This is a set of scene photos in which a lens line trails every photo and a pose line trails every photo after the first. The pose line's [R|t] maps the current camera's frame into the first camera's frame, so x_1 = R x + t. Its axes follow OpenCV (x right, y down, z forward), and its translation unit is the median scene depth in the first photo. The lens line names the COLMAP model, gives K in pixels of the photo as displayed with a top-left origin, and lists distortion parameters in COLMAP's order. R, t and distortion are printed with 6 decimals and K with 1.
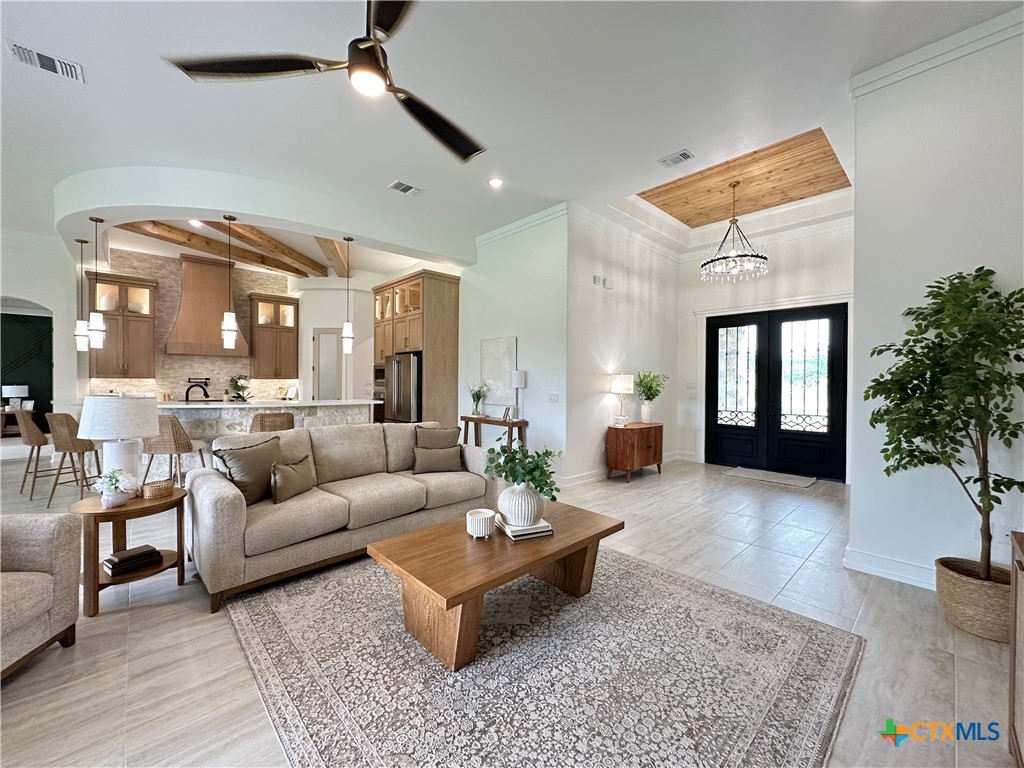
lens RADIAL K [[408.8, 0, 511.5], [0, 408.8, 383.7], [0, 0, 1]] dist [-0.001532, 0.000158]
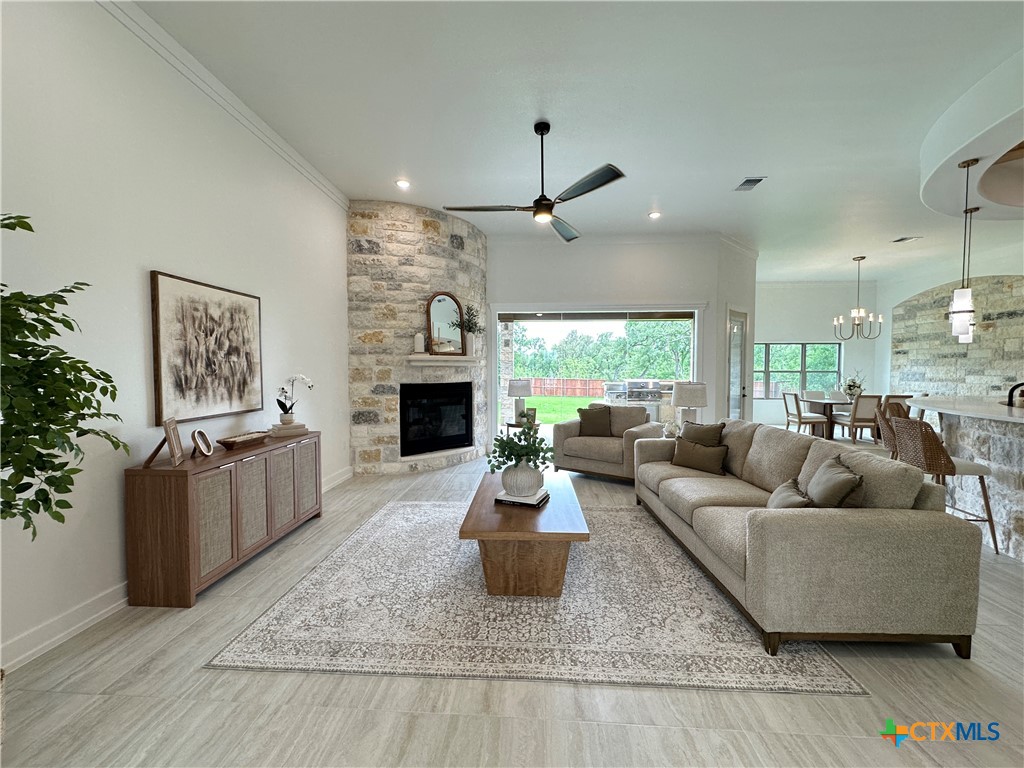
lens RADIAL K [[408.8, 0, 512.3], [0, 408.8, 384.3], [0, 0, 1]] dist [-0.001532, 0.000158]
pose [[-0.723792, 0.020586, -0.689711, 0.293121], [-0.012520, 0.998998, 0.042956, -0.010609], [0.689905, 0.039727, -0.722809, 0.624378]]
